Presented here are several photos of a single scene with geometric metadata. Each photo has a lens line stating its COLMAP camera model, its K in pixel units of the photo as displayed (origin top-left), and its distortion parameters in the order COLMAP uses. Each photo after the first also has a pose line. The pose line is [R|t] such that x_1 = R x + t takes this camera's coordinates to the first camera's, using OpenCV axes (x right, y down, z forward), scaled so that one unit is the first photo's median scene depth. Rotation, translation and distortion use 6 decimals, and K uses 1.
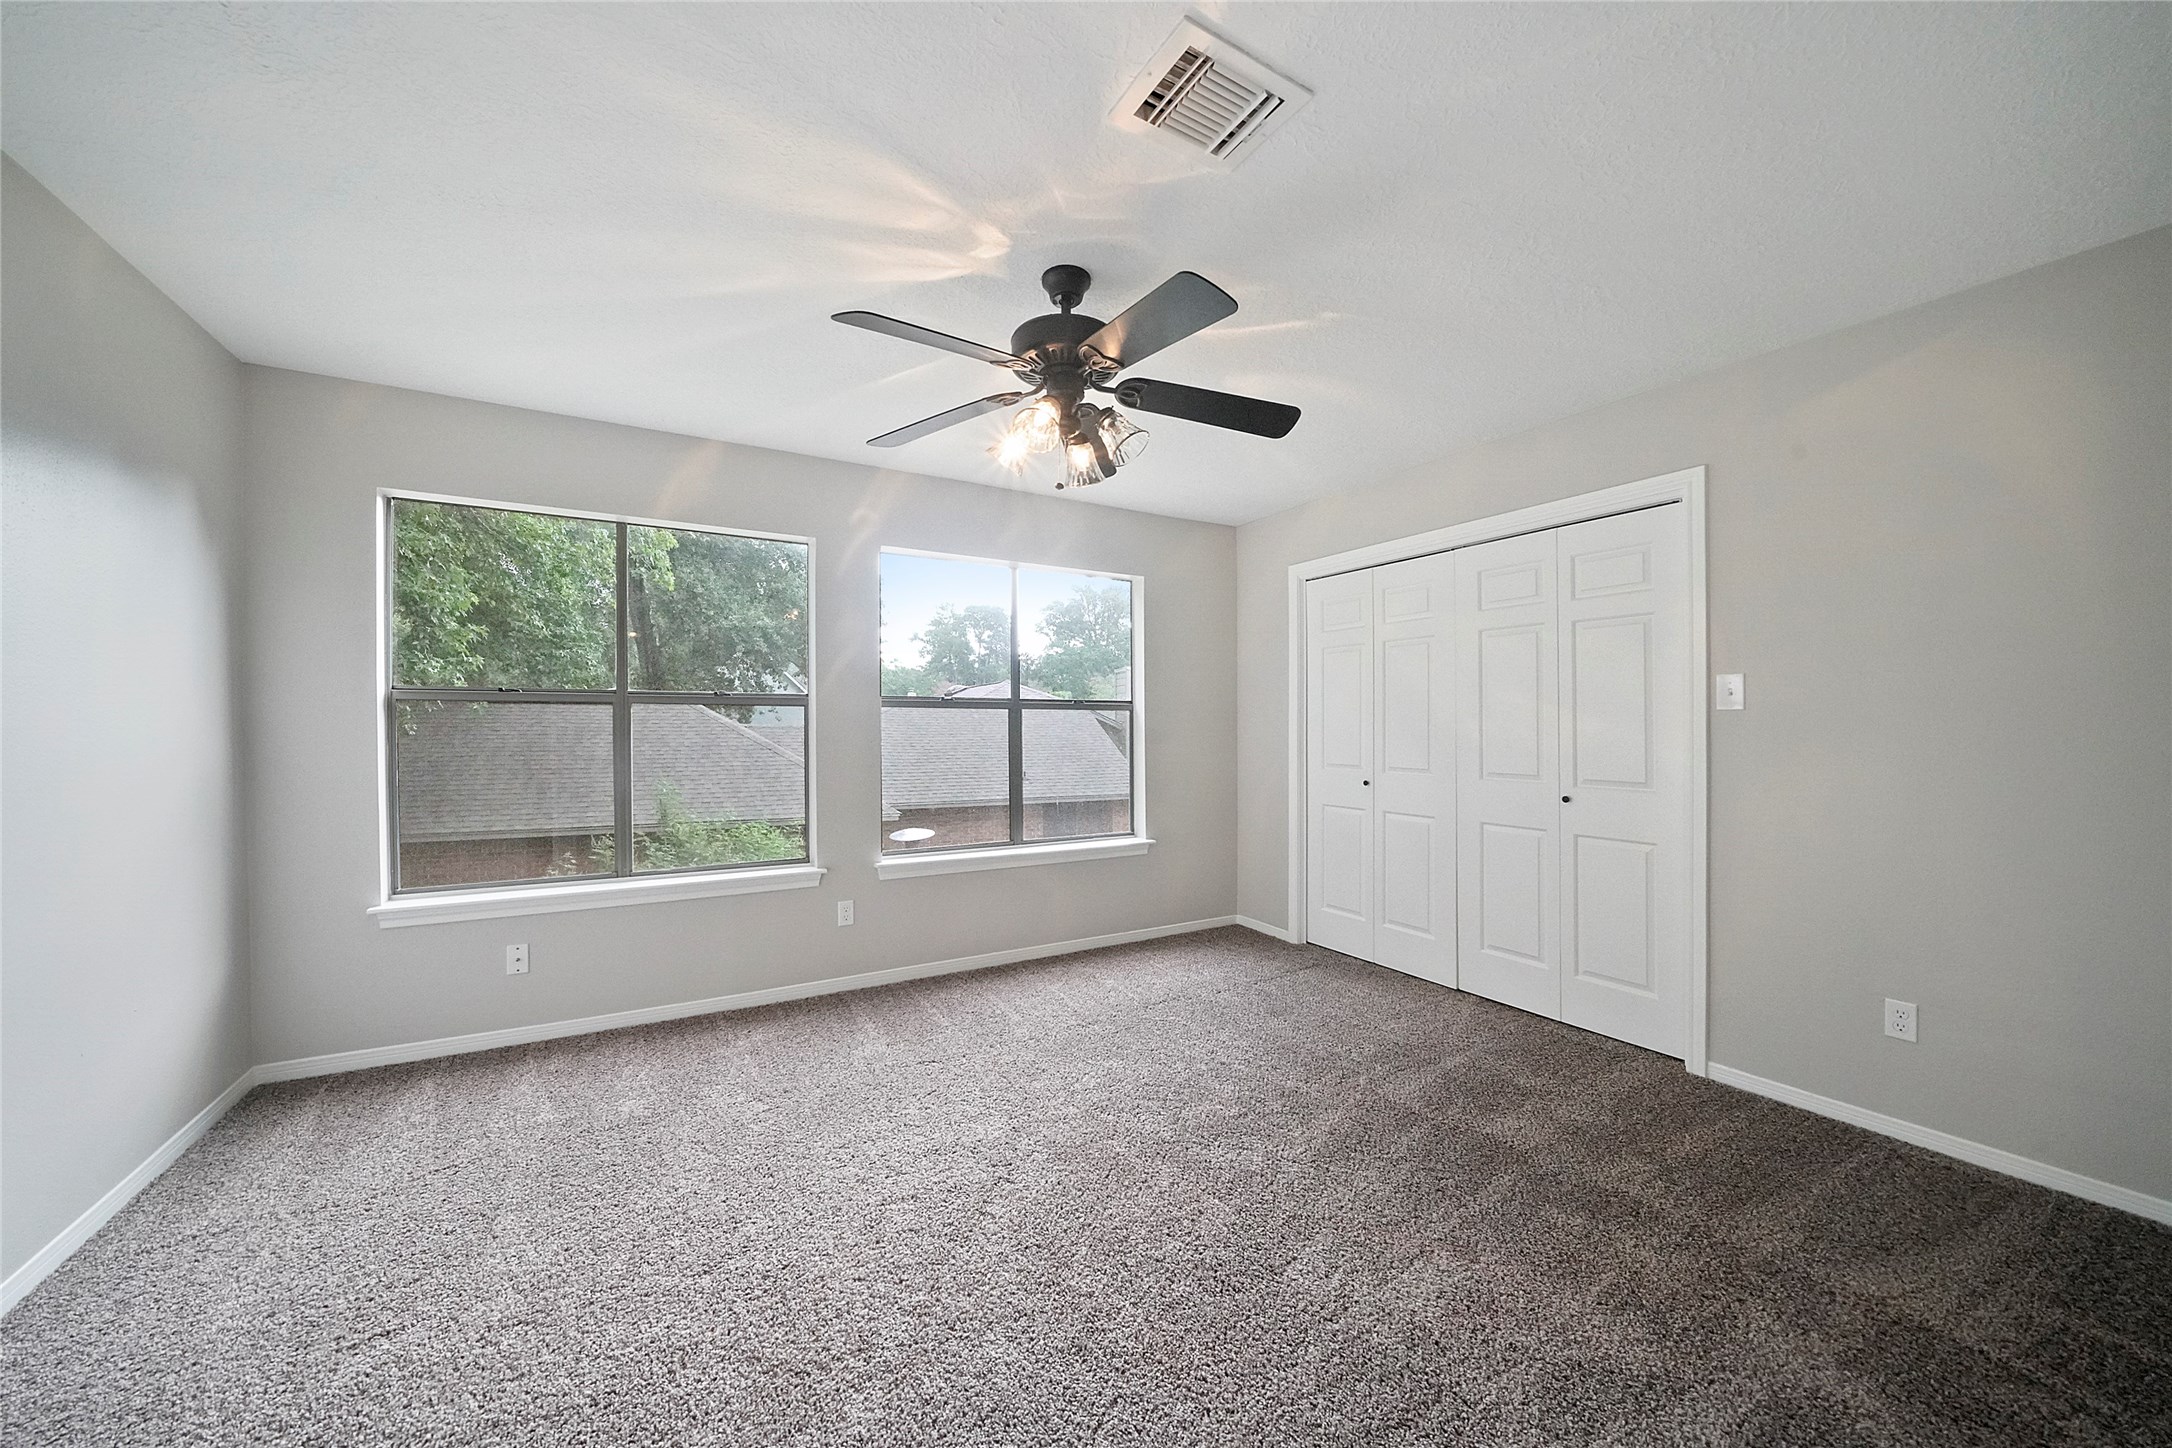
lens RADIAL K [[774.3, 0, 1085.9], [0, 774.3, 726.1], [0, 0, 1]] dist [-0.018884, -0.000012]
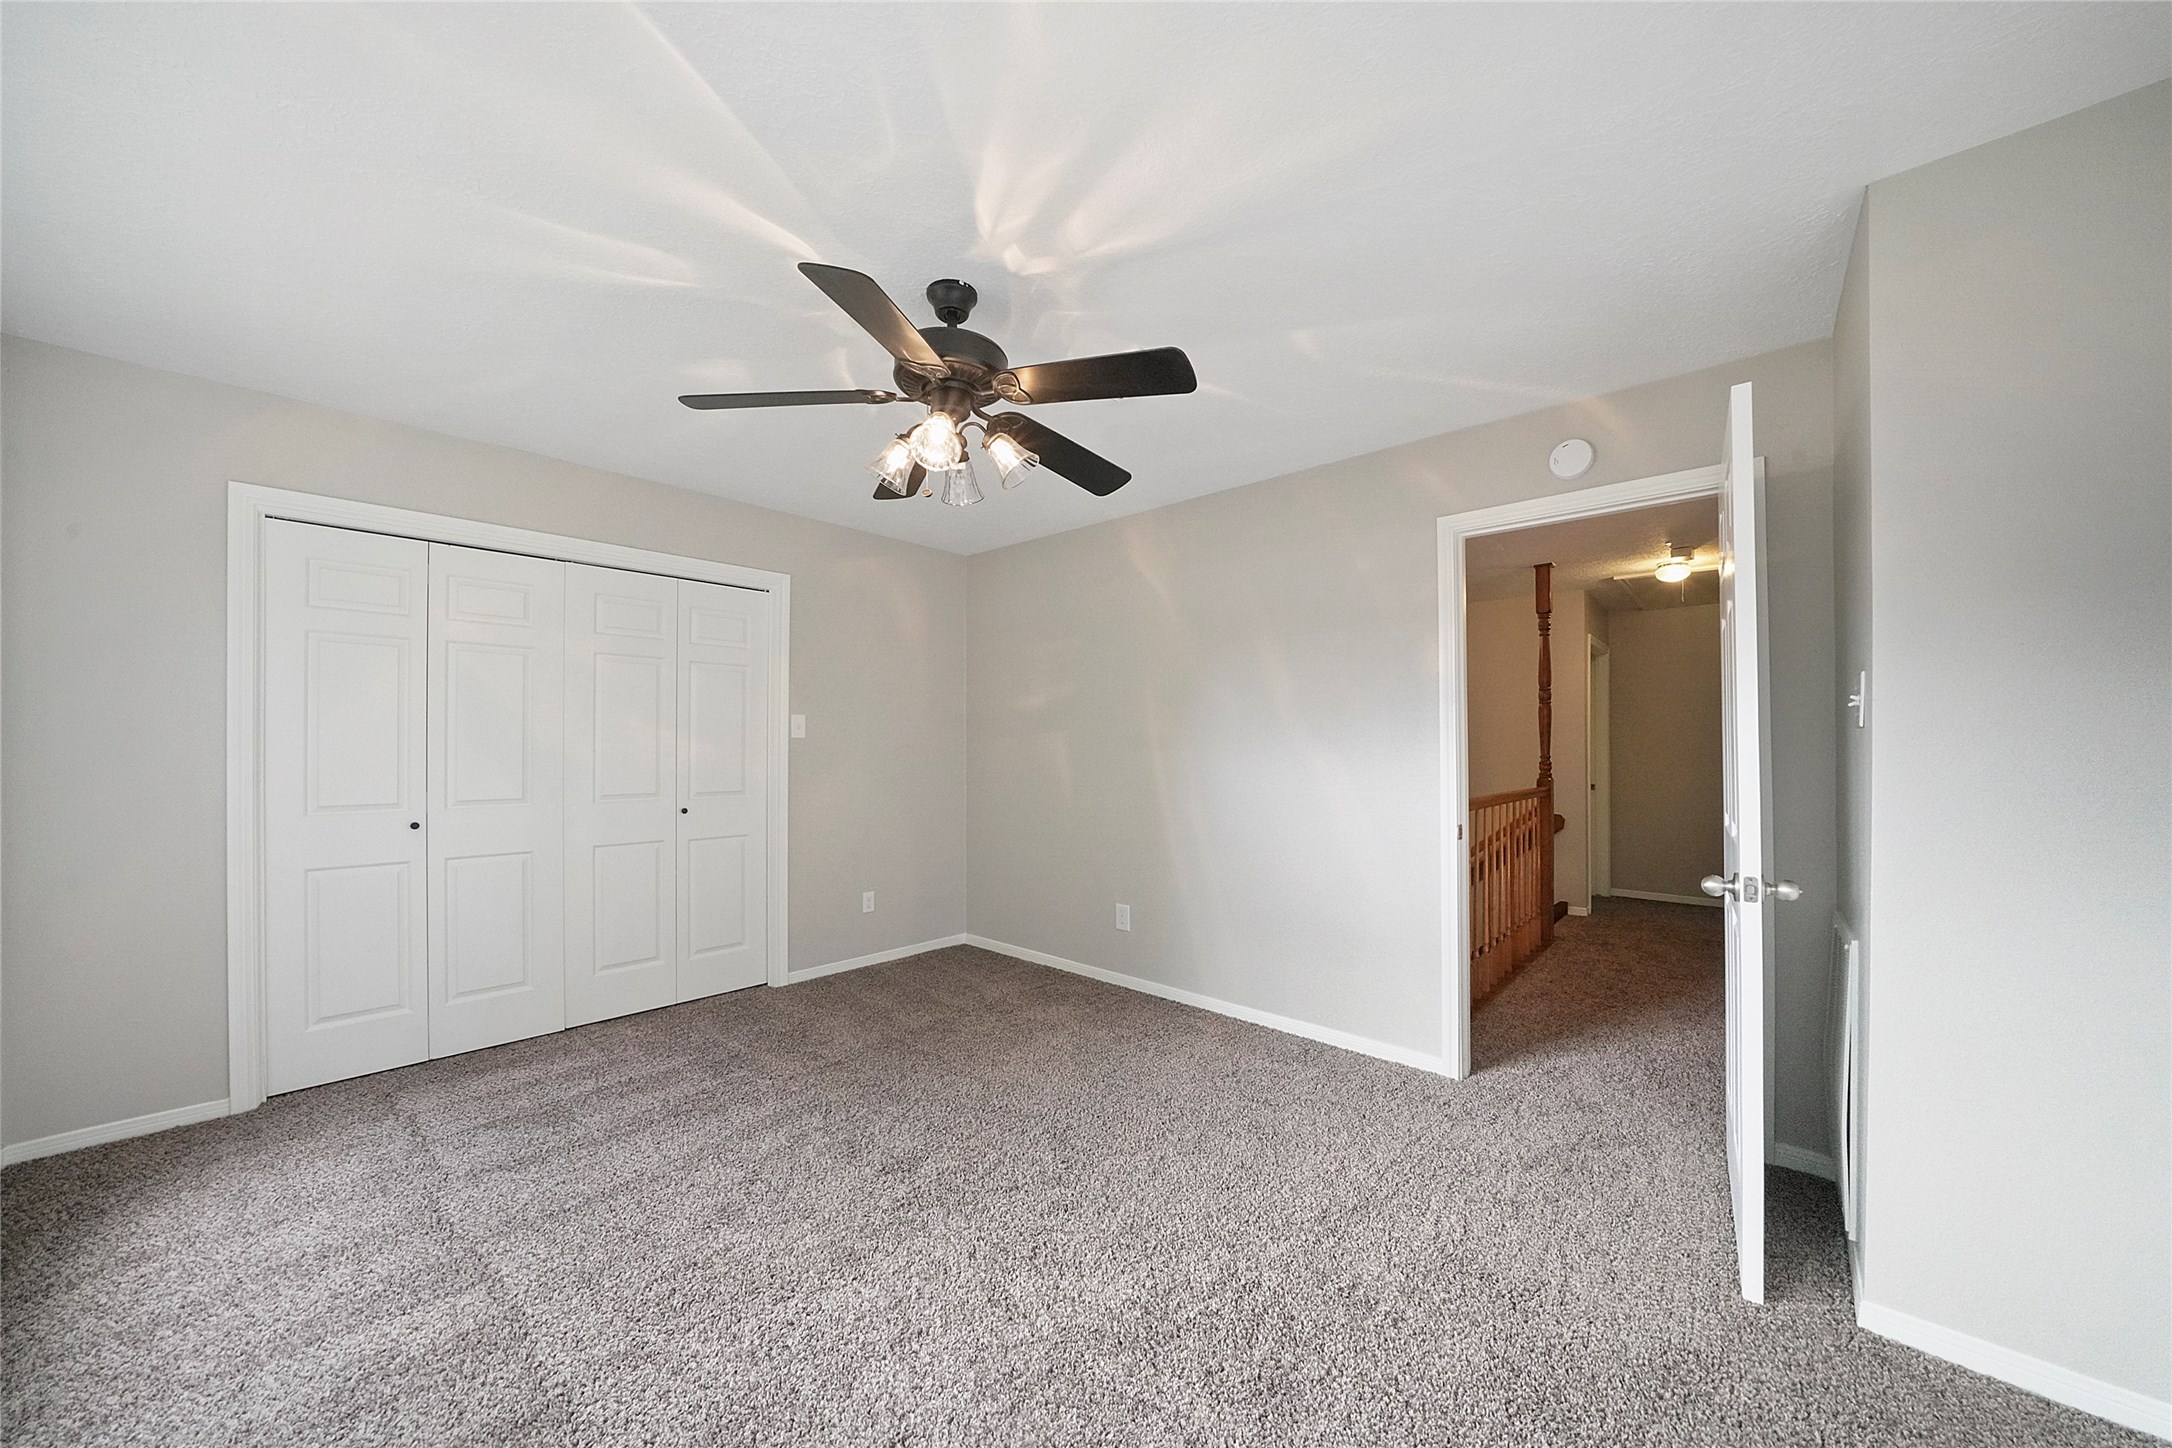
lens RADIAL K [[760.3, 0, 1080.7], [0, 760.3, 734.1], [0, 0, 1]] dist [-0.016535, 0.000140]
pose [[-0.295699, 0.014821, 0.955166, -0.754768], [0.000129, 0.999880, -0.015475, -0.005381], [-0.955281, -0.004452, -0.295665, 0.864976]]
